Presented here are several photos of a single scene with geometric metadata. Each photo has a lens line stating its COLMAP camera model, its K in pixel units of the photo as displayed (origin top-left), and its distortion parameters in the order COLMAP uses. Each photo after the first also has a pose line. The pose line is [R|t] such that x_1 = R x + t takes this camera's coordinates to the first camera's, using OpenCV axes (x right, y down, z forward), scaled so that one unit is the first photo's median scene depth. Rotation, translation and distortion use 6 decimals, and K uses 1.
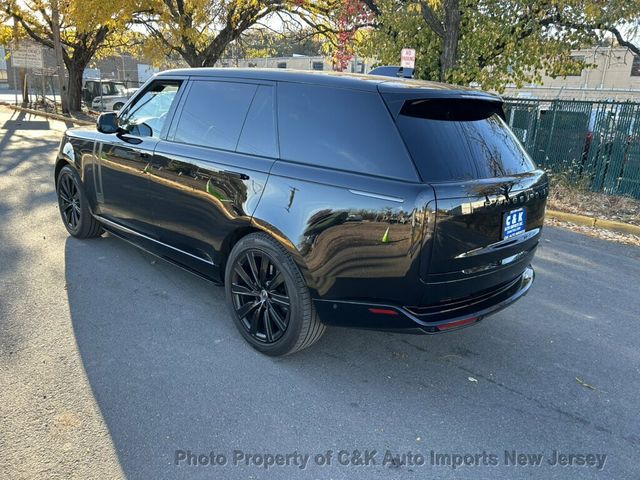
lens RADIAL K [[491.6, 0, 320.0], [0, 491.6, 240.0], [0, 0, 1]] dist [0.043867, -0.042109]
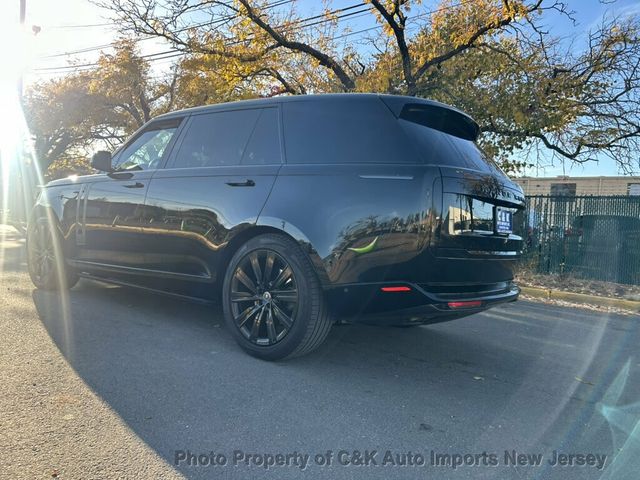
lens RADIAL K [[491.6, 0, 320.0], [0, 491.6, 240.0], [0, 0, 1]] dist [0.043867, -0.042109]
pose [[0.994292, 0.008871, 0.106328, -0.110171], [0.017768, 0.968858, -0.246979, 0.238894], [-0.105207, 0.247458, 0.963170, 0.005955]]
